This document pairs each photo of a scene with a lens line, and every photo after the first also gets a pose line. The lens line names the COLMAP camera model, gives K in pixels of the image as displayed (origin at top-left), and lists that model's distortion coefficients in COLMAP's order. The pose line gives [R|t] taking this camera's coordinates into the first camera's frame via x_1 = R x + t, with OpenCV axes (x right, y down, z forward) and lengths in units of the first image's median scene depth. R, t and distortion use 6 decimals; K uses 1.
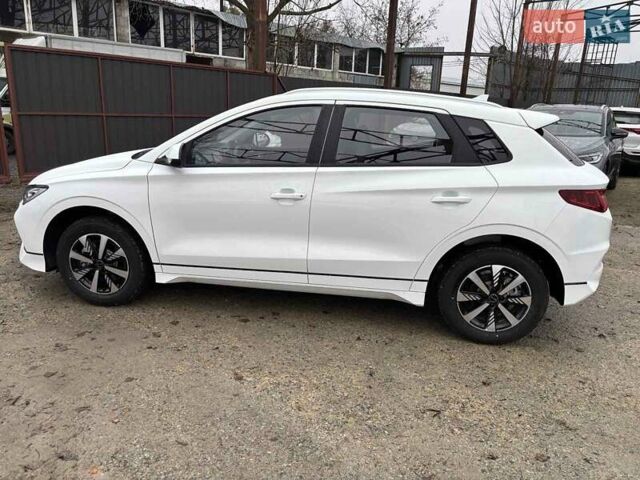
lens RADIAL K [[501.1, 0, 319.3], [0, 501.1, 243.3], [0, 0, 1]] dist [0.042152, -0.030004]
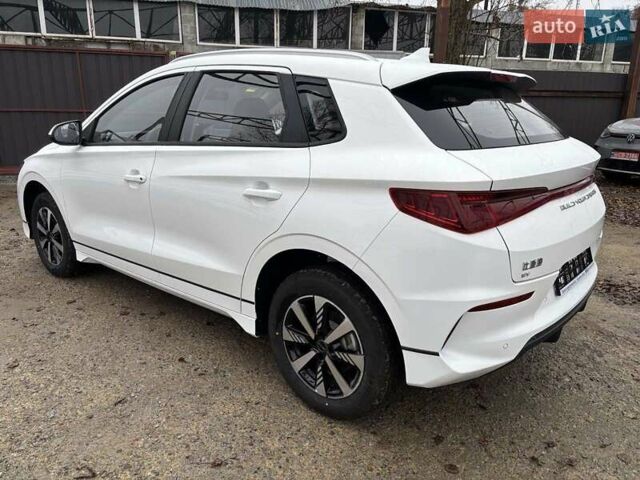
lens RADIAL K [[501.1, 0, 320.9], [0, 501.1, 241.9], [0, 0, 1]] dist [0.042152, -0.030004]
pose [[0.846066, 0.114654, -0.520603, 0.655082], [-0.125289, 0.992009, 0.014858, -0.036888], [0.518146, 0.052655, 0.853670, 0.409889]]
